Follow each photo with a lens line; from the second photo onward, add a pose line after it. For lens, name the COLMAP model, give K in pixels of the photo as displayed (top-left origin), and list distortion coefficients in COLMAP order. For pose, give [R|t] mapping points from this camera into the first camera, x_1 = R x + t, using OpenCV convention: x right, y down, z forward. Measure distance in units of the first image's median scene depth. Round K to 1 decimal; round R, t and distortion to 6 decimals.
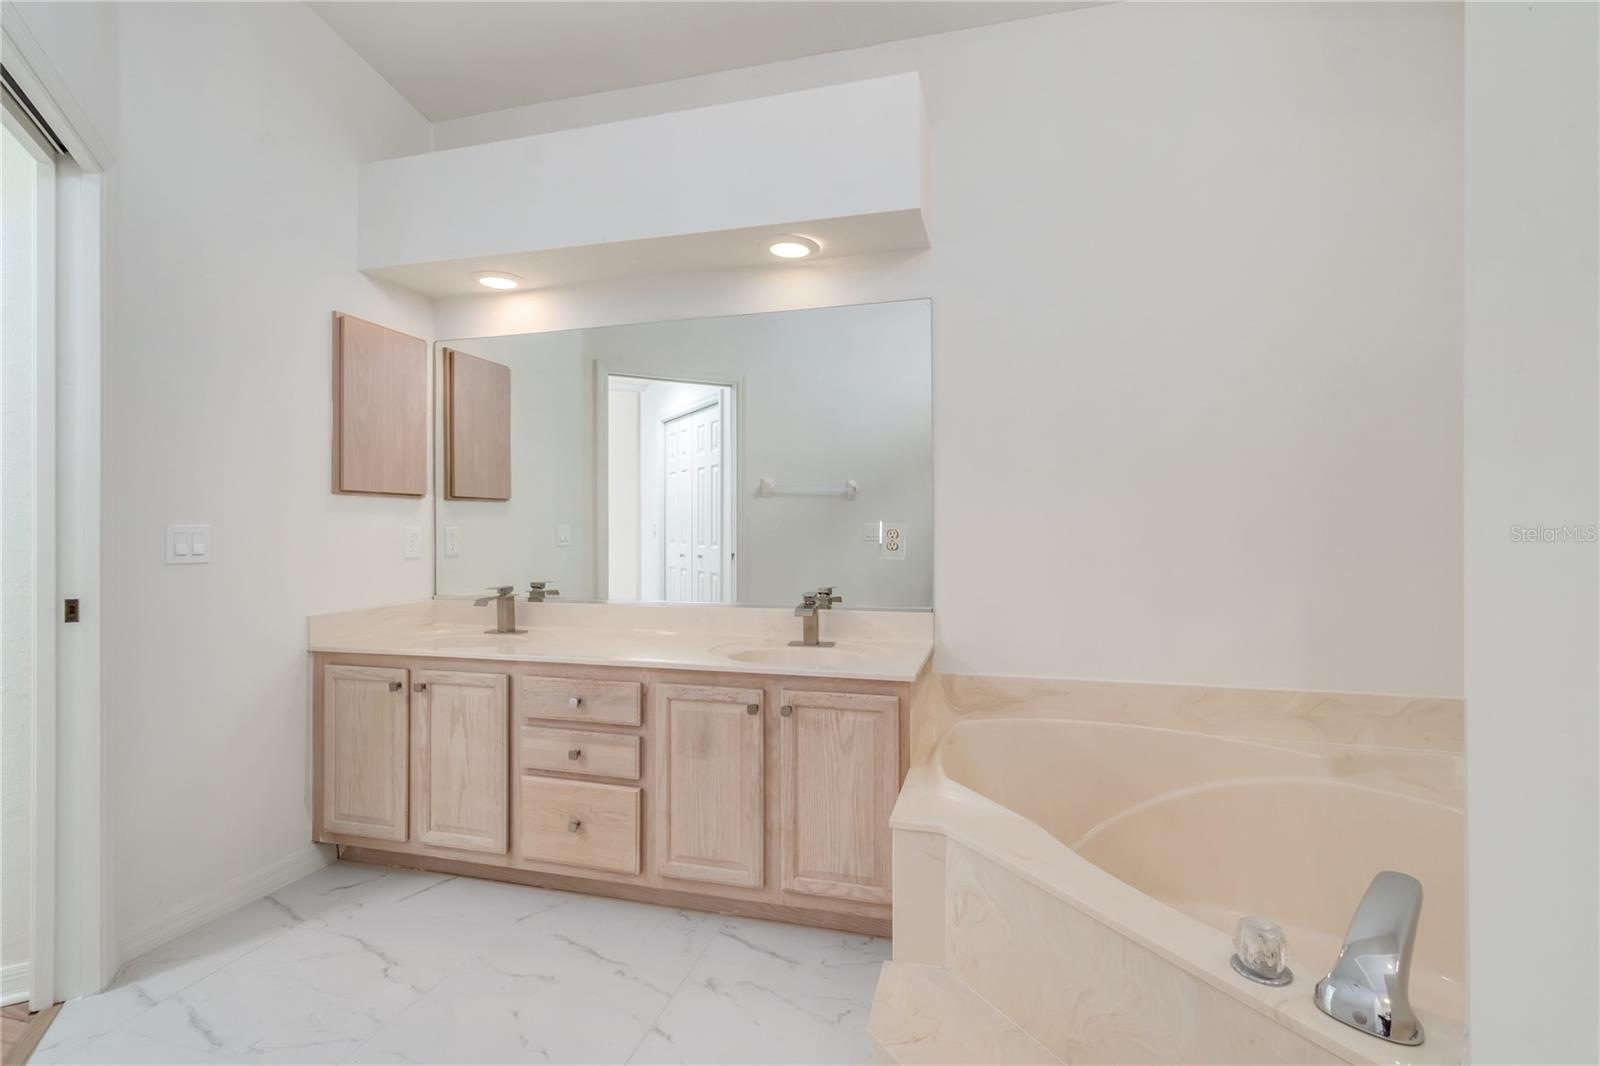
lens RADIAL K [[727.7, 0, 802.9], [0, 727.7, 518.7], [0, 0, 1]] dist [-0.013086, -0.000002]
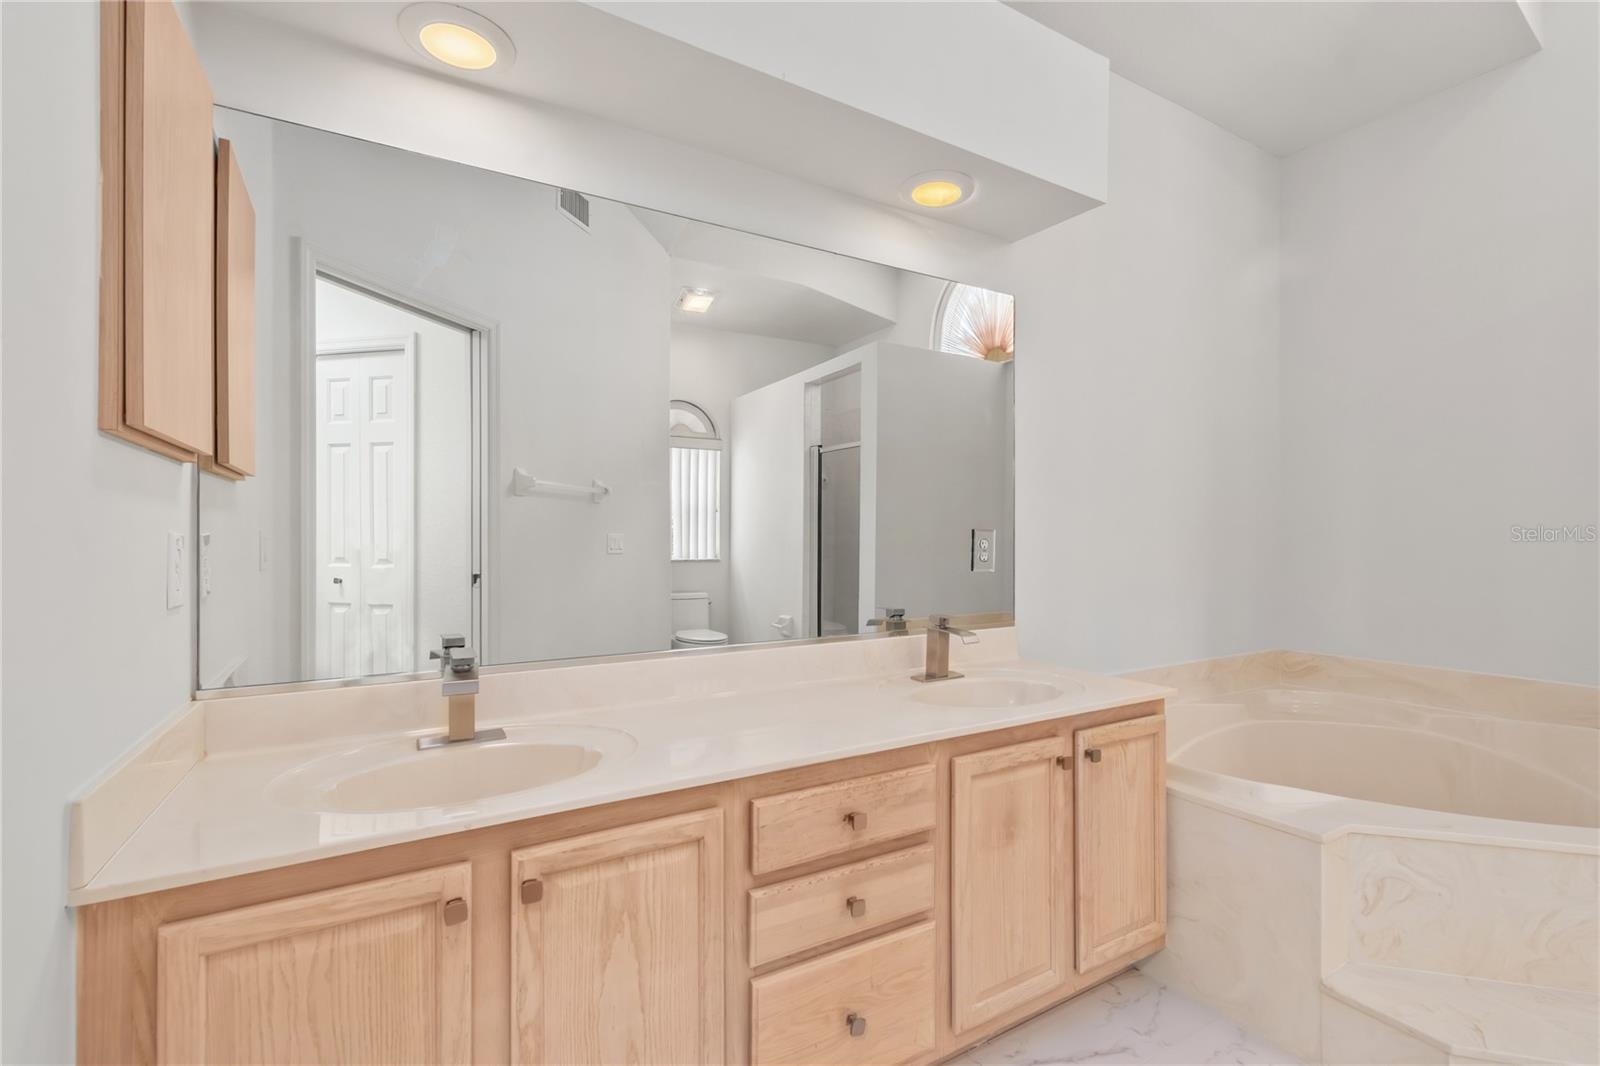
lens RADIAL K [[715.9, 0, 808.0], [0, 715.9, 532.5], [0, 0, 1]] dist [0.001070, 0.000439]
pose [[0.699093, 0.006438, 0.715001, -0.773885], [-0.010419, 0.999945, 0.001183, 0.009741], [-0.714955, -0.008276, 0.699122, 0.608455]]
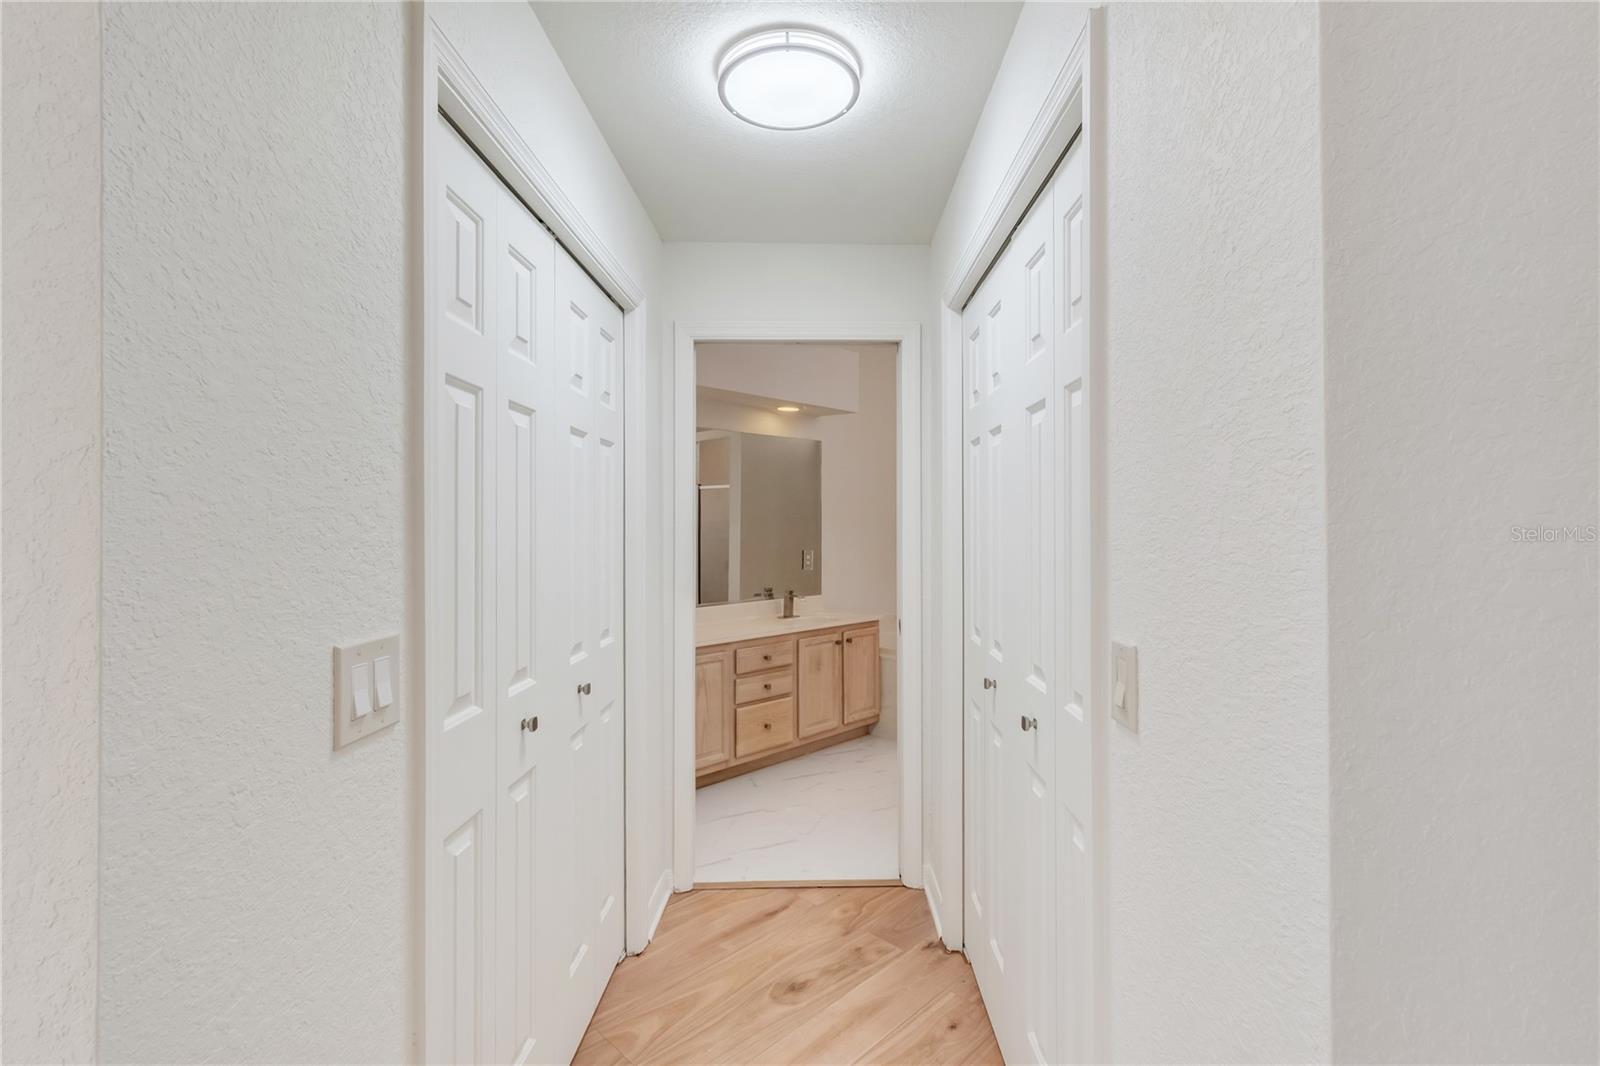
lens RADIAL K [[715.9, 0, 808.0], [0, 715.9, 532.5], [0, 0, 1]] dist [0.001070, 0.000439]
pose [[0.497853, -0.006664, 0.867236, -1.793551], [-0.008593, 0.999883, 0.012617, -0.079702], [-0.867219, -0.013734, 0.497737, 0.037910]]
